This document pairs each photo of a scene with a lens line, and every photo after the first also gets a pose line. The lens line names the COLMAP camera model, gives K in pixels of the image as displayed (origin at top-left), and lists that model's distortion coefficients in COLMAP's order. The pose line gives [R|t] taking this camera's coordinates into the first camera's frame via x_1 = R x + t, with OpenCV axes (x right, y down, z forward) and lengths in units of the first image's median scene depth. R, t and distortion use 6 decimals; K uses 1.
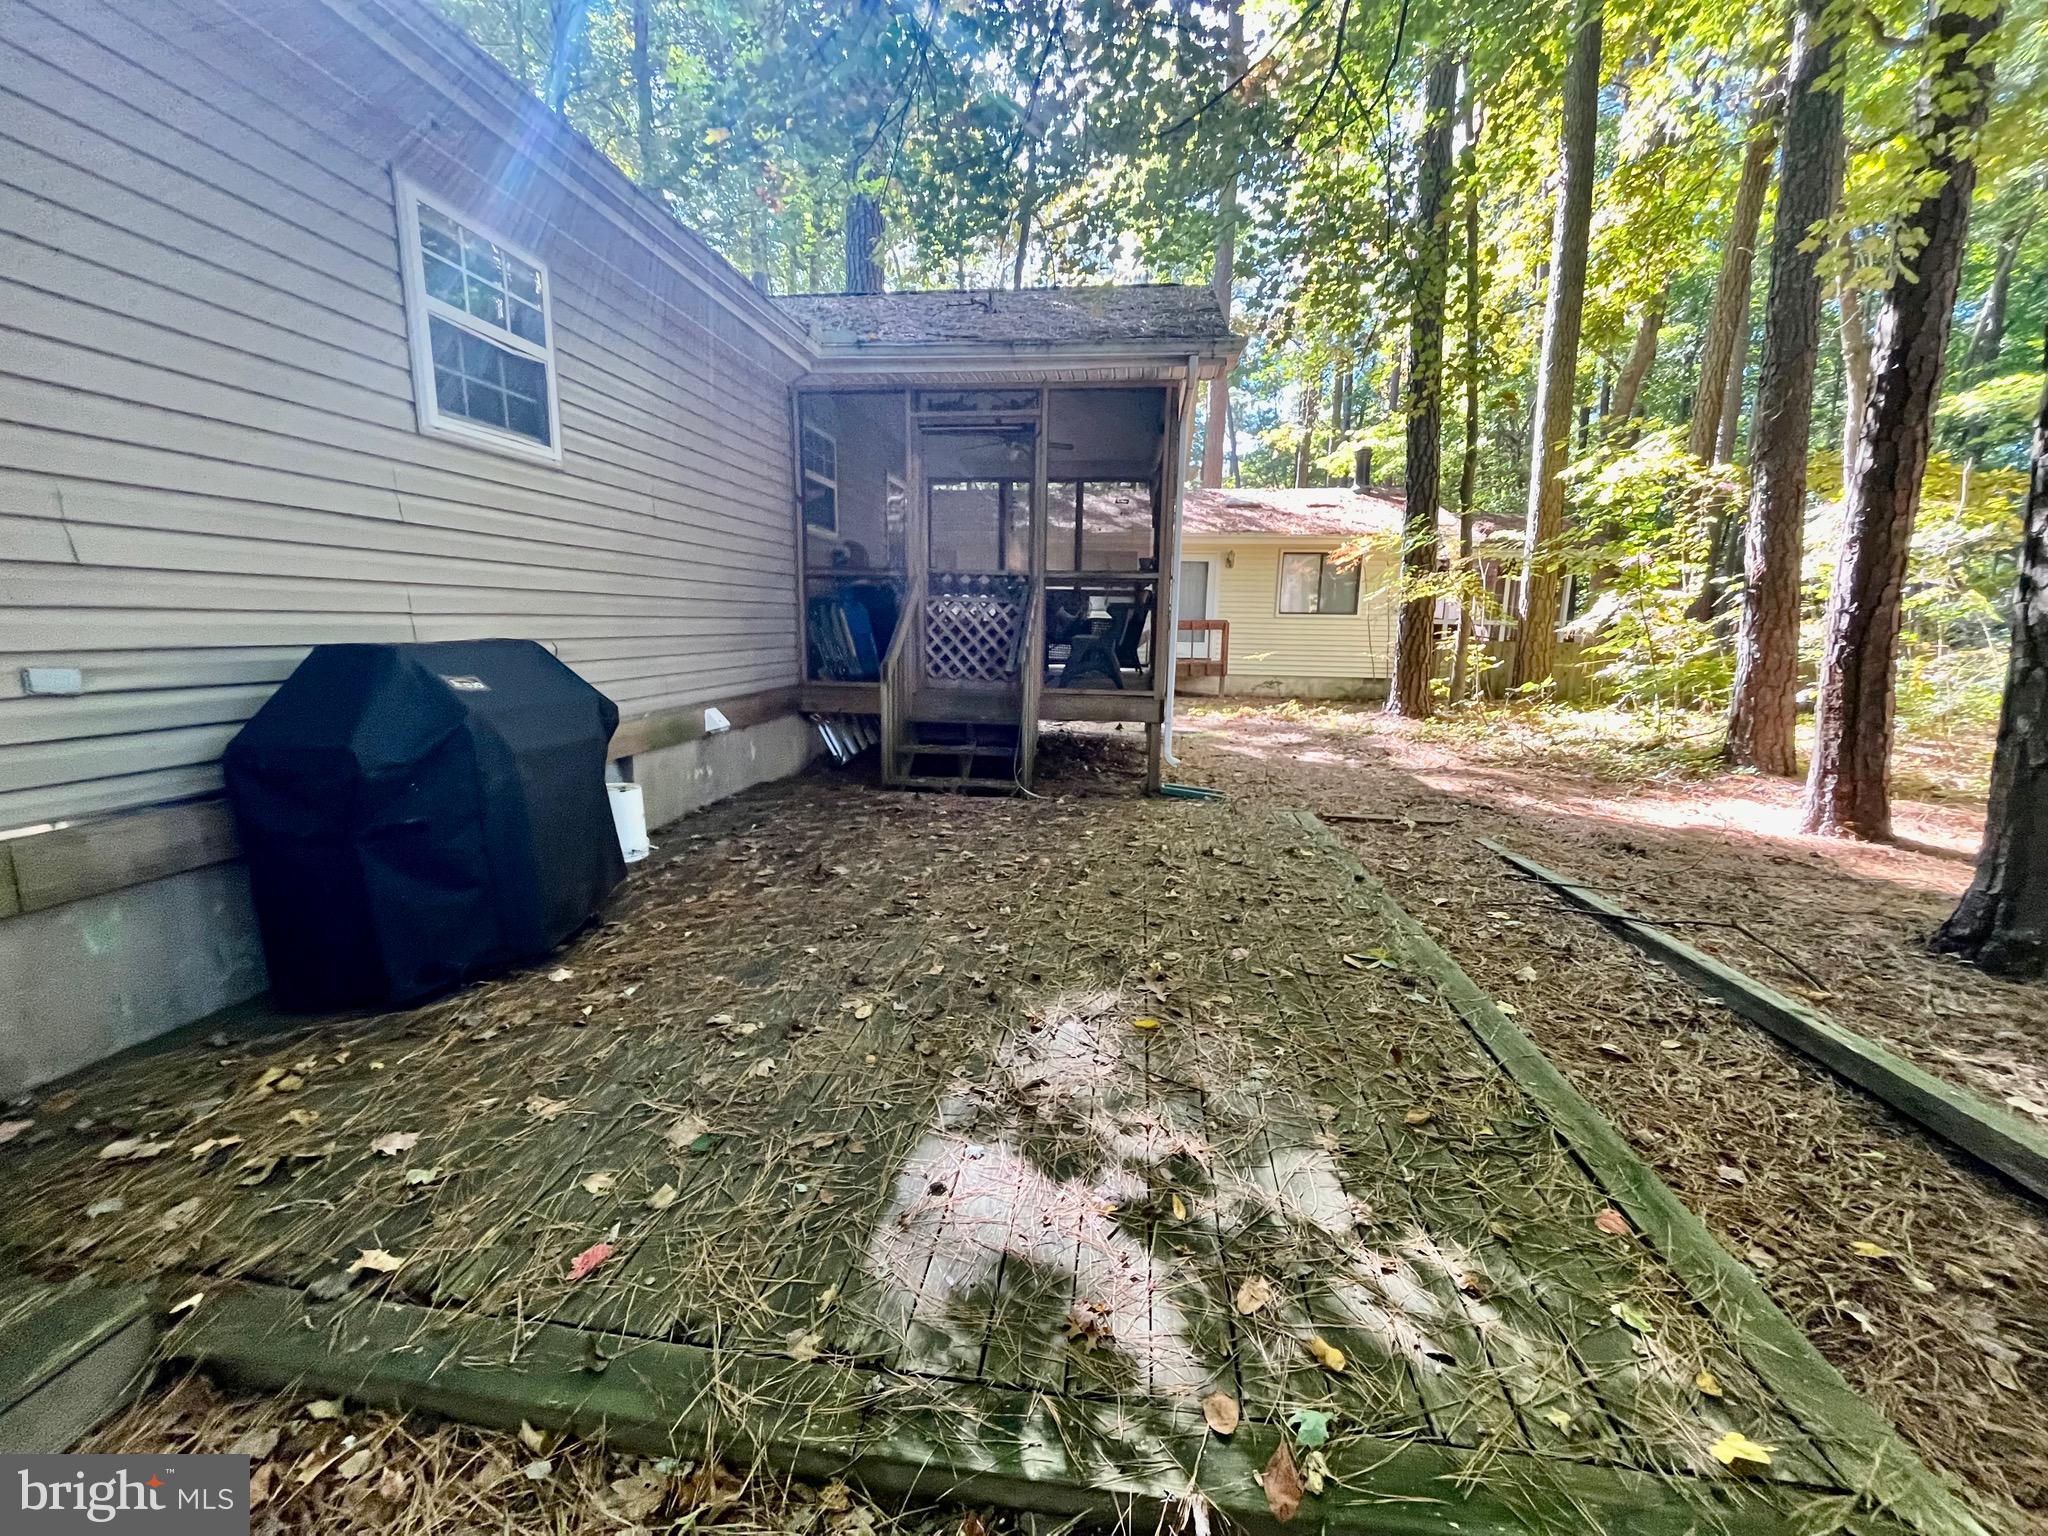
lens RADIAL K [[826.3, 0, 1025.6], [0, 826.3, 770.8], [0, 0, 1]] dist [-0.002392, -0.000597]
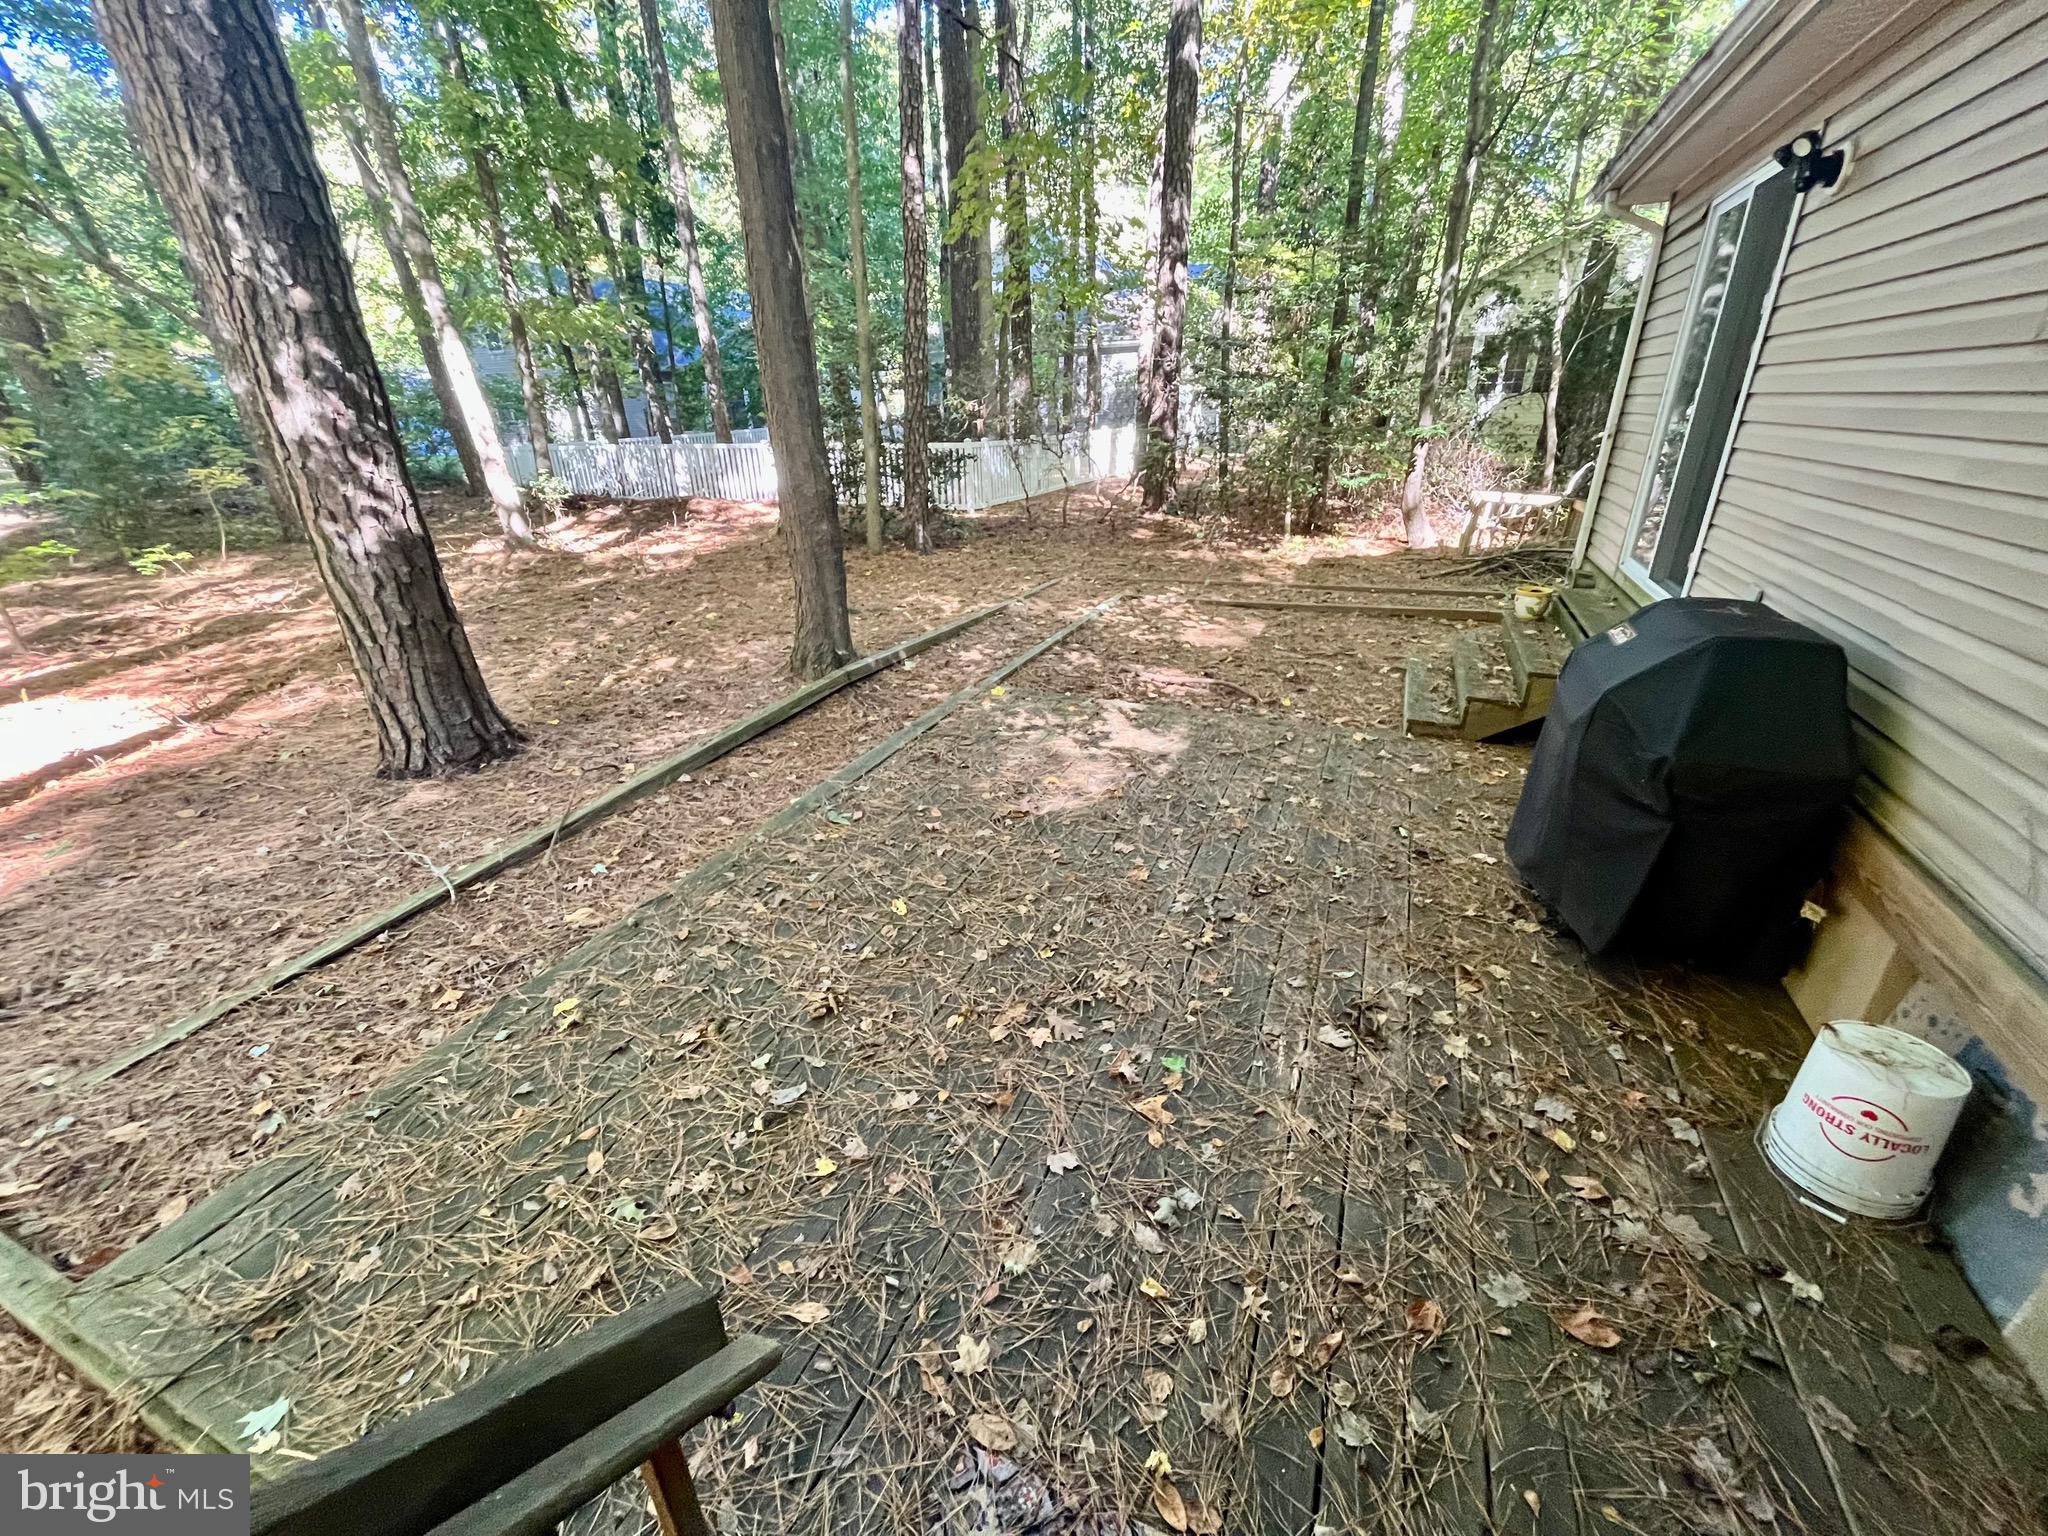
lens RADIAL K [[826.3, 0, 1025.6], [0, 826.3, 770.8], [0, 0, 1]] dist [-0.002392, -0.000597]
pose [[-0.966390, -0.093765, 0.239371, -0.155766], [0.057422, 0.828860, 0.556502, -0.490799], [-0.250585, 0.551543, -0.795617, 1.744710]]
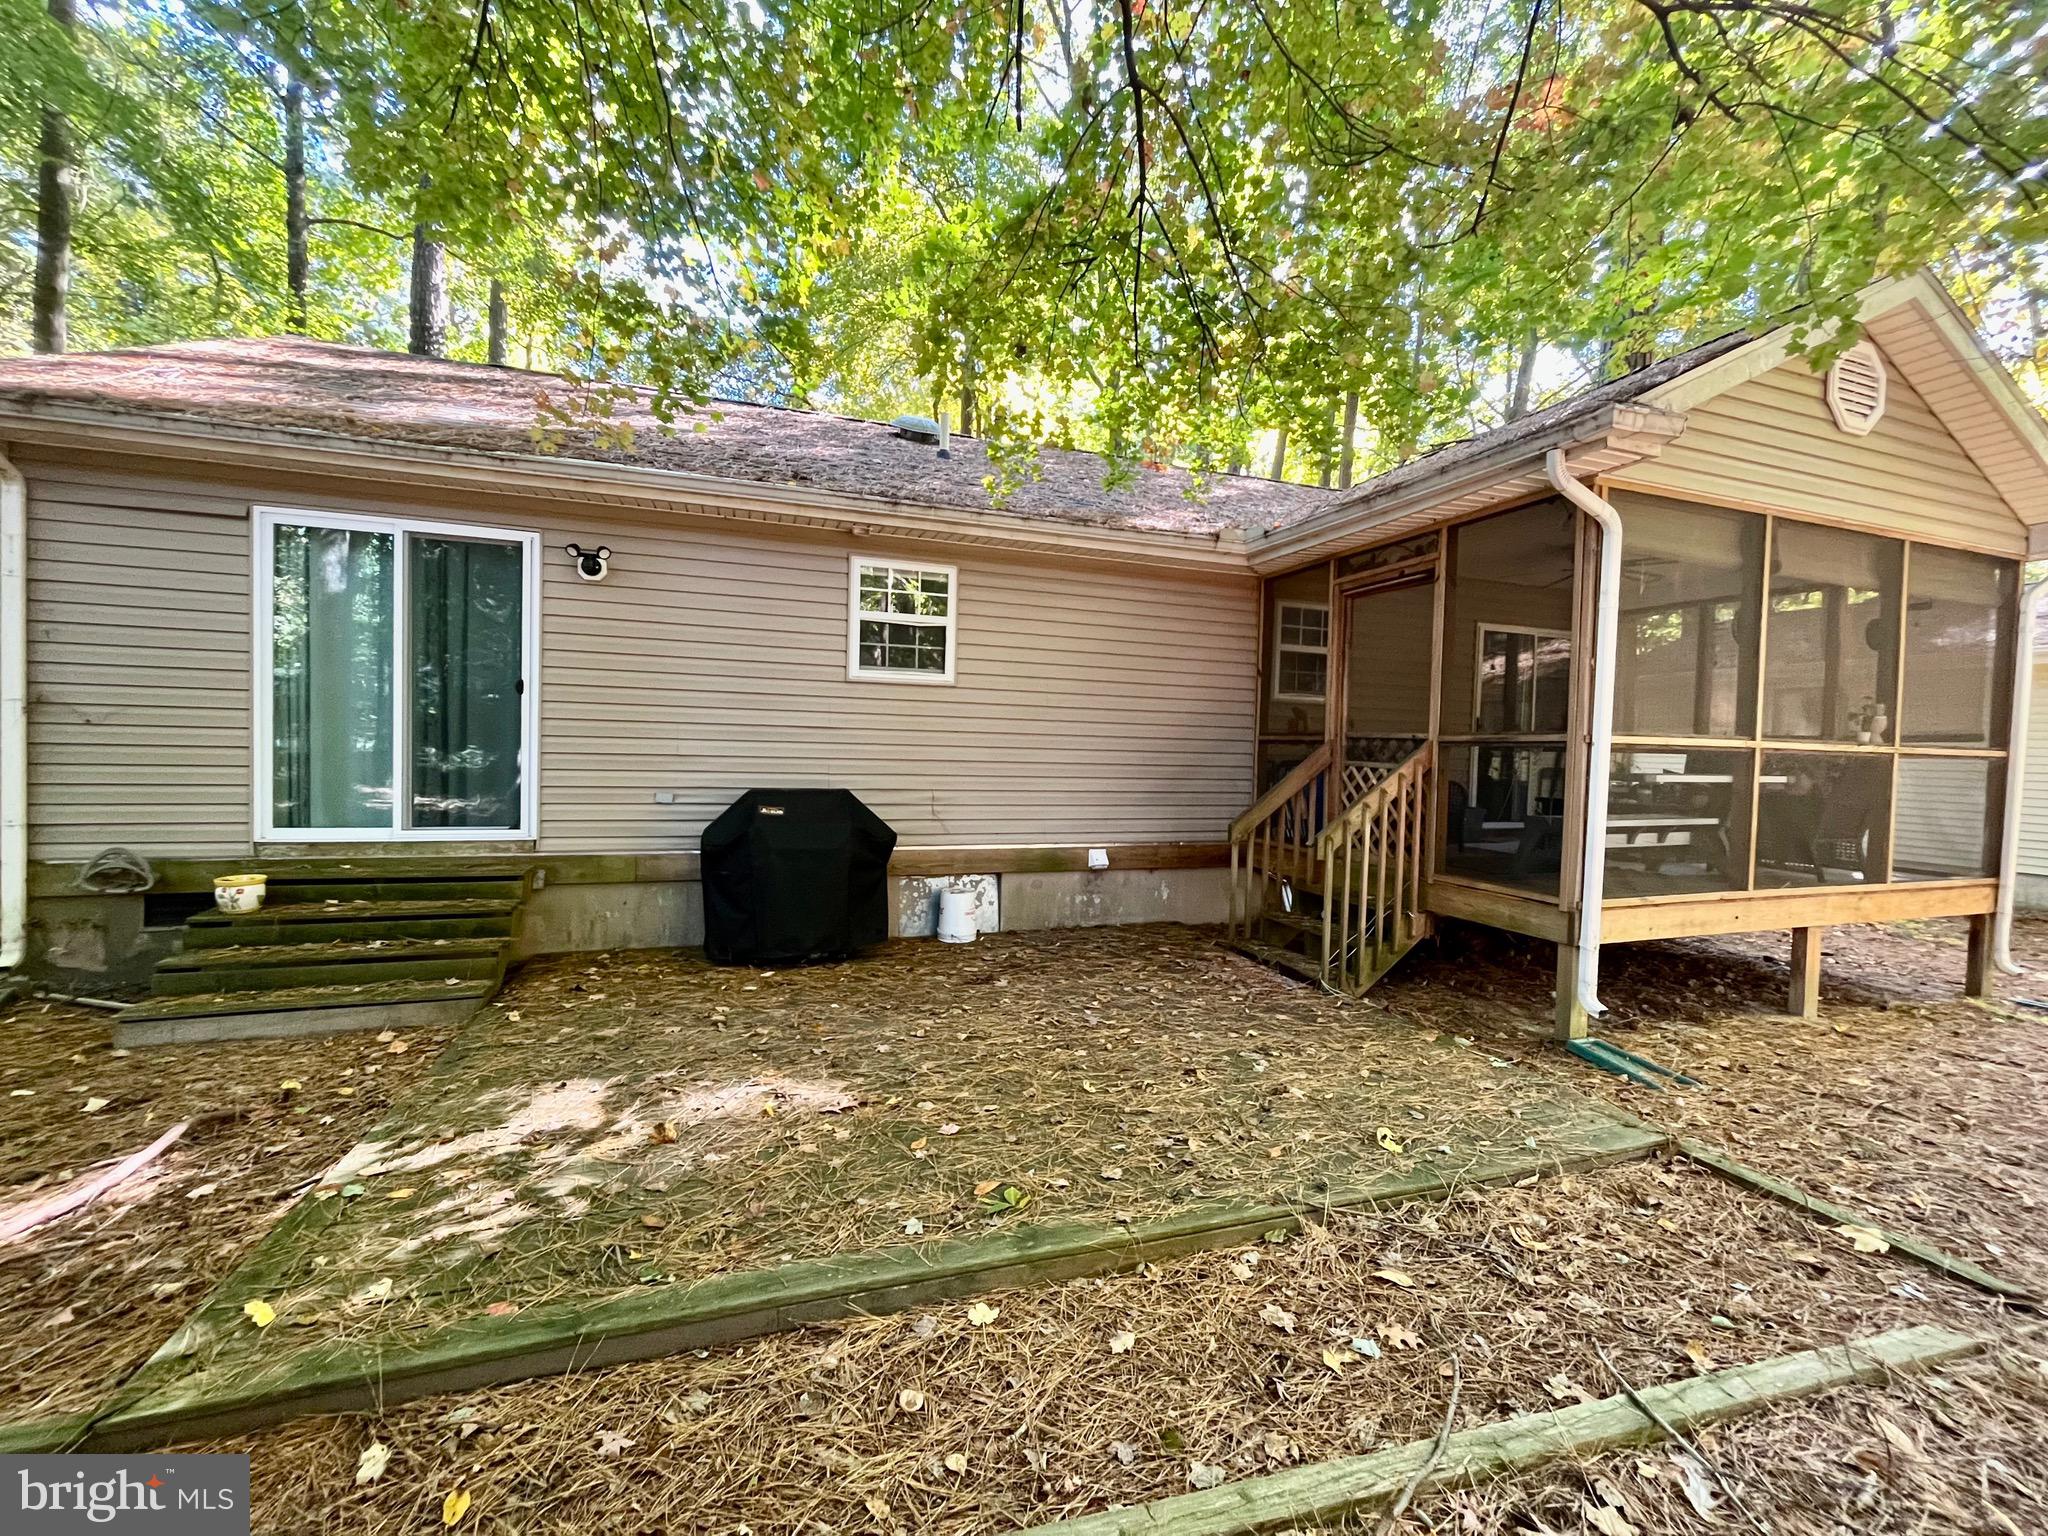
lens RADIAL K [[826.3, 0, 1025.6], [0, 826.3, 770.8], [0, 0, 1]] dist [-0.002392, -0.000597]
pose [[0.459184, 0.024990, -0.887990, 1.073916], [-0.179400, 0.981617, -0.065144, -0.143428], [0.870038, 0.189219, 0.455226, 0.489892]]
